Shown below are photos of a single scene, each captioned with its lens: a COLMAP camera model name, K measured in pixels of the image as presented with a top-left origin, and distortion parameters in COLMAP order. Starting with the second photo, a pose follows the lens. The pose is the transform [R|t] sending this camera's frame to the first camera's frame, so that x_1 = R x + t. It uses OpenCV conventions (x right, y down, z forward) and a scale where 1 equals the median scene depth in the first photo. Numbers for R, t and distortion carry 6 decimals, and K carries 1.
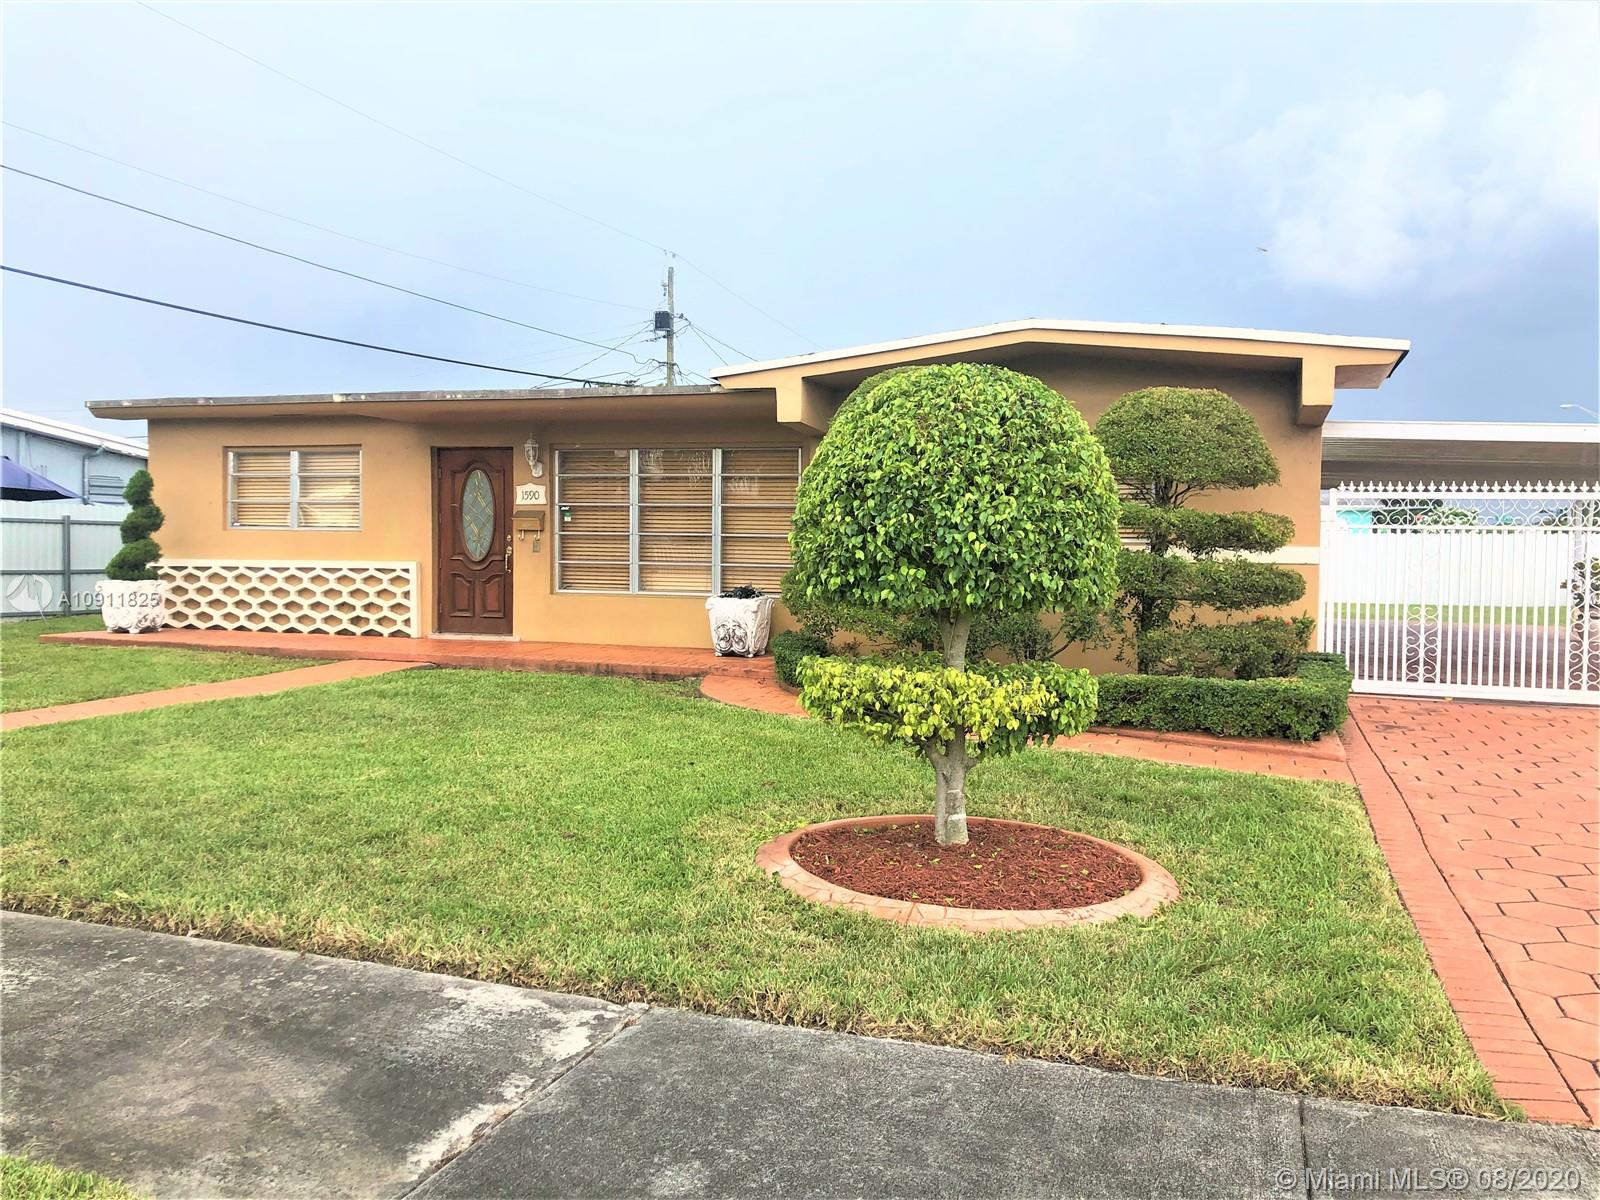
lens RADIAL K [[1322.7, 0, 796.4], [0, 1322.7, 593.5], [0, 0, 1]] dist [0.064177, -0.064306]
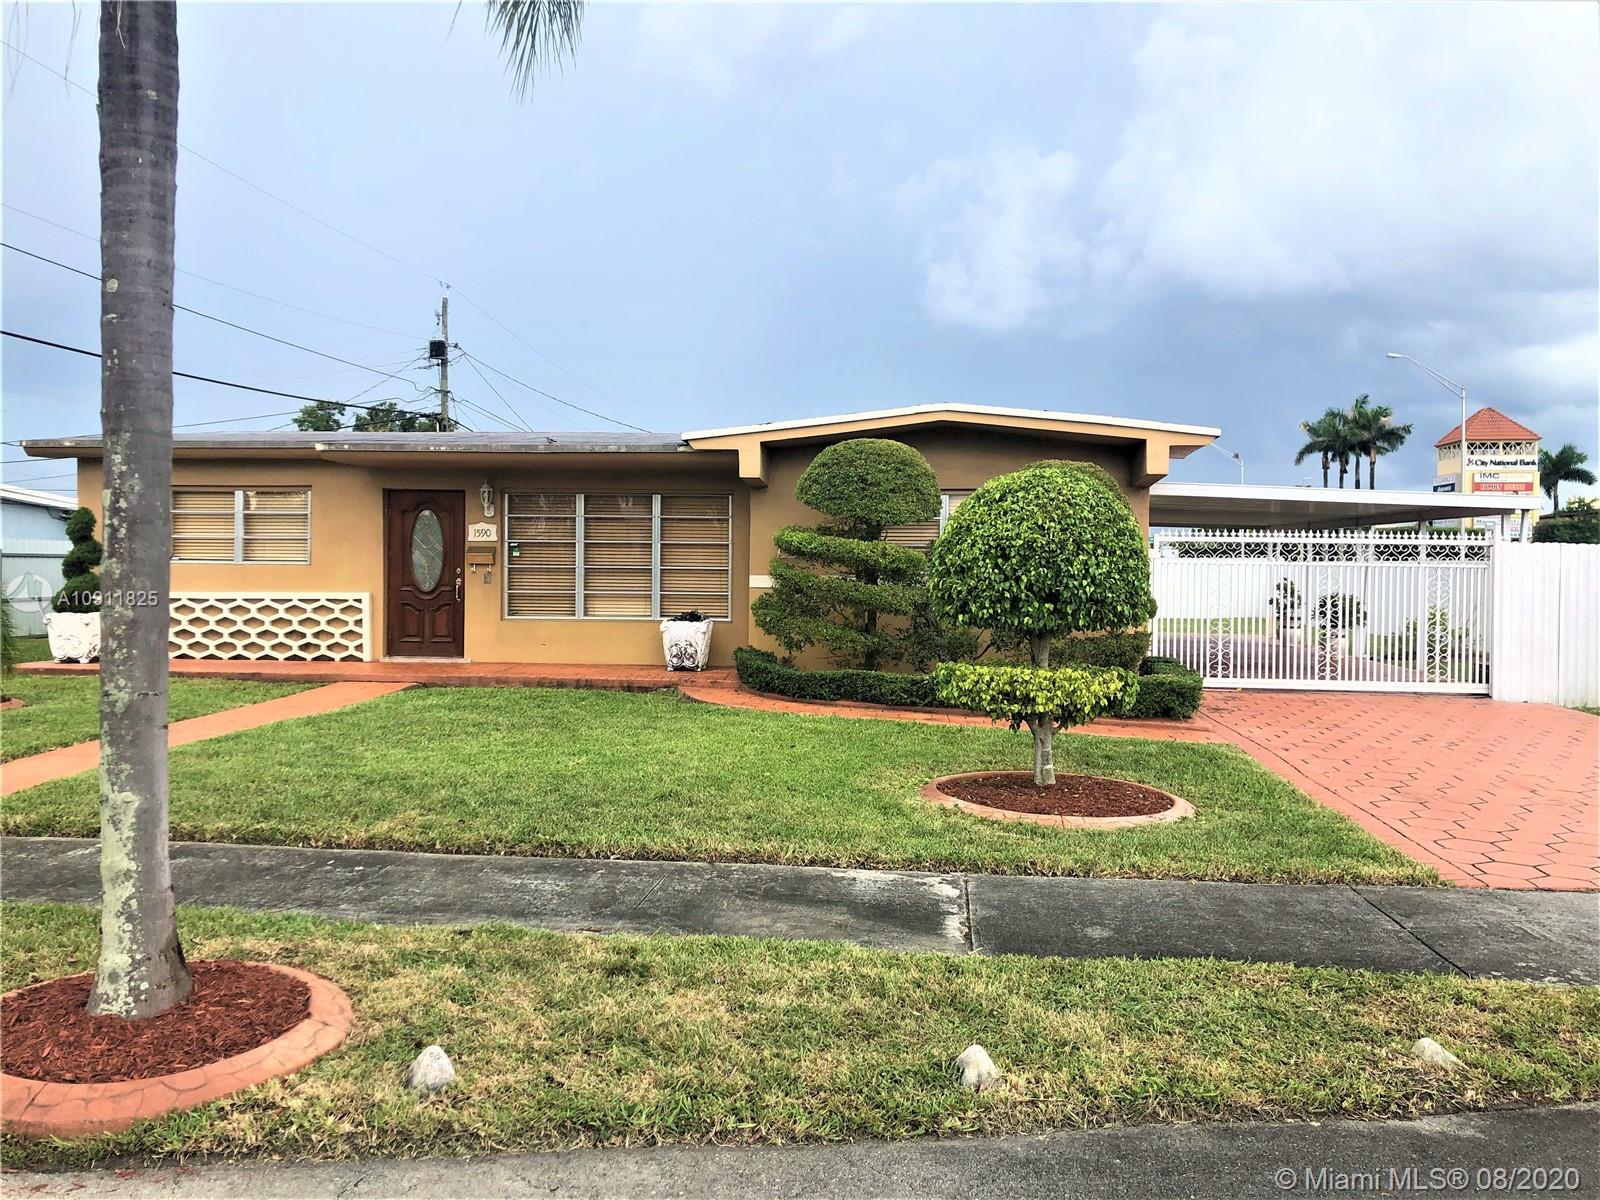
lens RADIAL K [[1322.7, 0, 808.4], [0, 1322.7, 590.3], [0, 0, 1]] dist [0.064177, -0.064306]
pose [[0.969270, -0.007743, 0.245876, -0.213610], [0.011708, 0.999824, -0.014667, -0.005574], [-0.245720, 0.017095, 0.969190, -0.167307]]
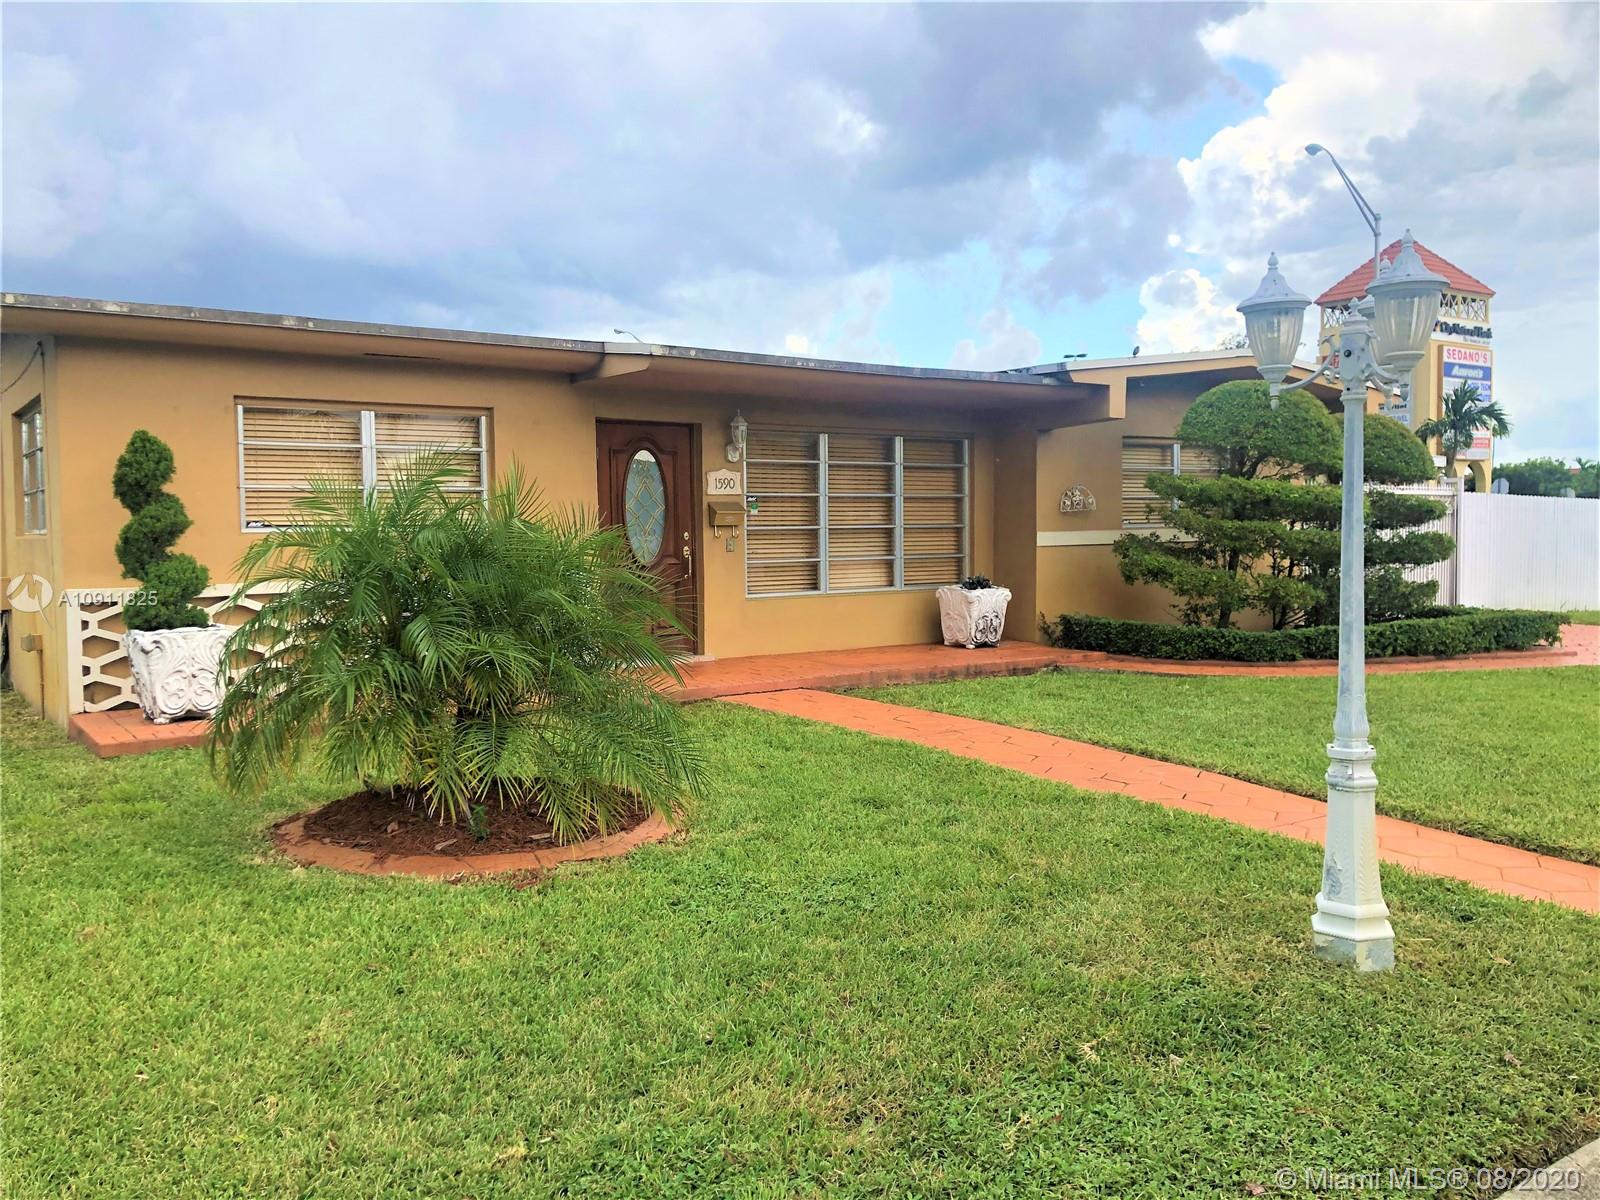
lens RADIAL K [[1322.7, 0, 838.4], [0, 1322.7, 603.0], [0, 0, 1]] dist [0.064177, -0.064306]
pose [[0.567555, -0.065831, 0.820700, -0.858146], [0.051350, 0.997688, 0.044517, -0.033401], [-0.821733, 0.016877, 0.569623, 0.481845]]
